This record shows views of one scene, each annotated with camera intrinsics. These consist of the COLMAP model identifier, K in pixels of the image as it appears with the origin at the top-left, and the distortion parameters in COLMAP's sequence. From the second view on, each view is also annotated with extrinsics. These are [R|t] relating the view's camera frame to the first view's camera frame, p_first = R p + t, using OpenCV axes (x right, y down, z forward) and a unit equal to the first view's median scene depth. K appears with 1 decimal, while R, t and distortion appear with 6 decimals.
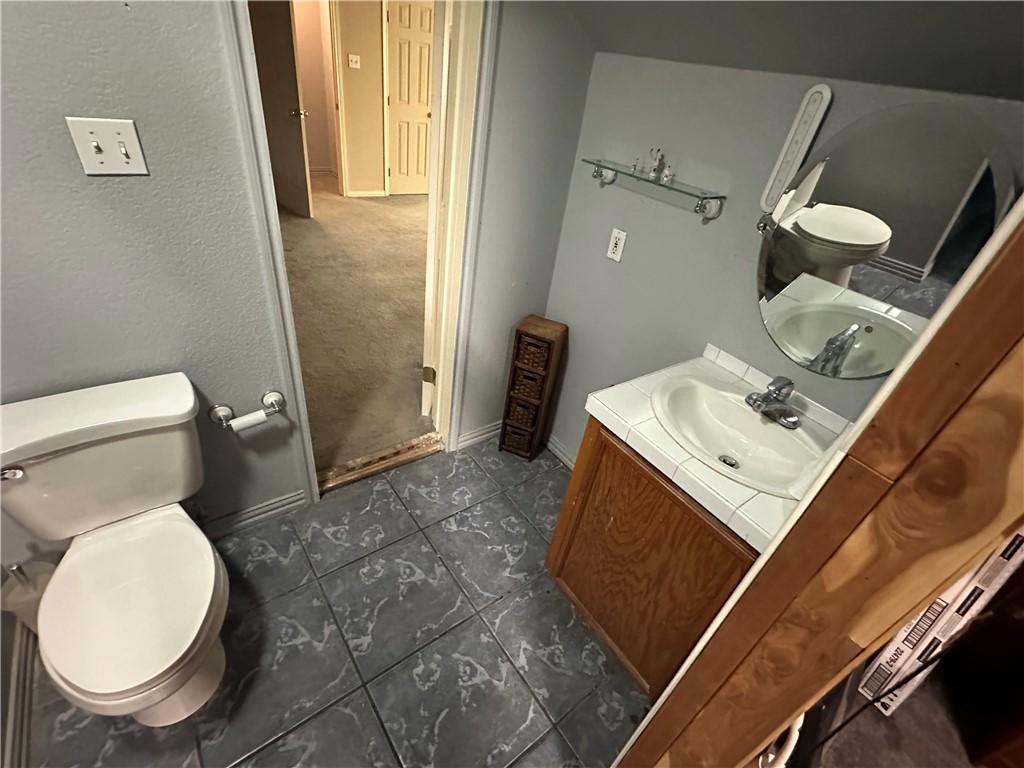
lens RADIAL K [[461.9, 0, 515.1], [0, 461.9, 386.6], [0, 0, 1]] dist [-0.001651, -0.000215]
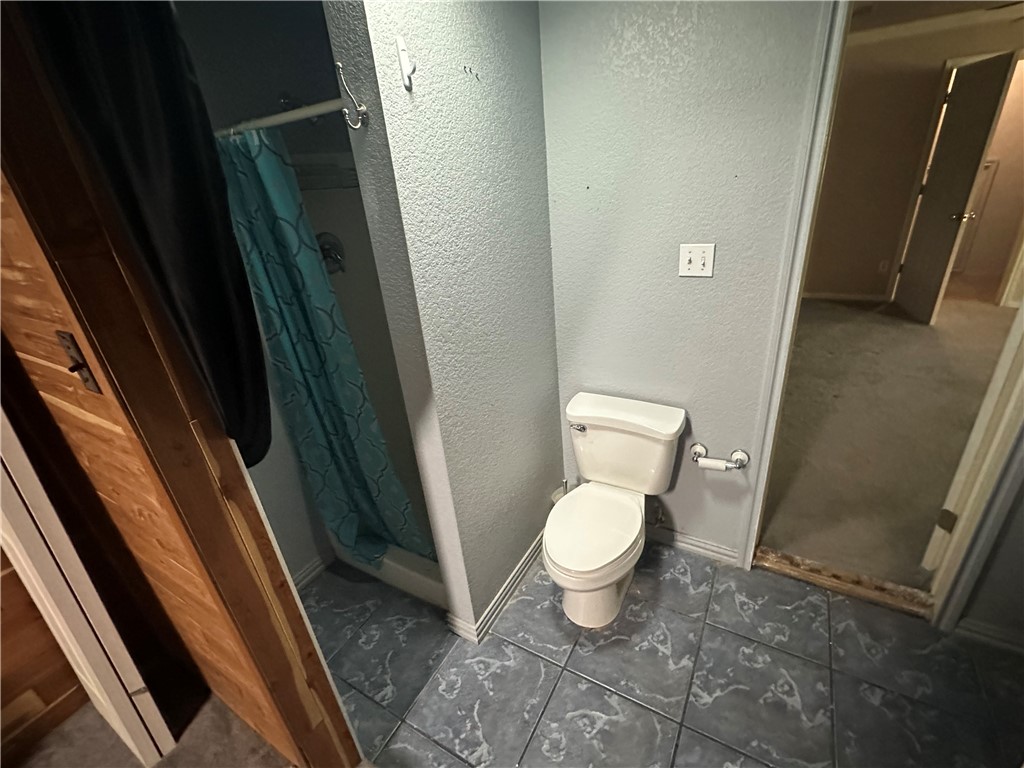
lens RADIAL K [[461.9, 0, 515.1], [0, 461.9, 386.6], [0, 0, 1]] dist [-0.001651, -0.000215]
pose [[0.372721, 0.228258, -0.899432, 0.269461], [-0.404069, 0.912478, 0.064124, 0.018283], [0.835348, 0.339532, 0.432332, -0.039869]]
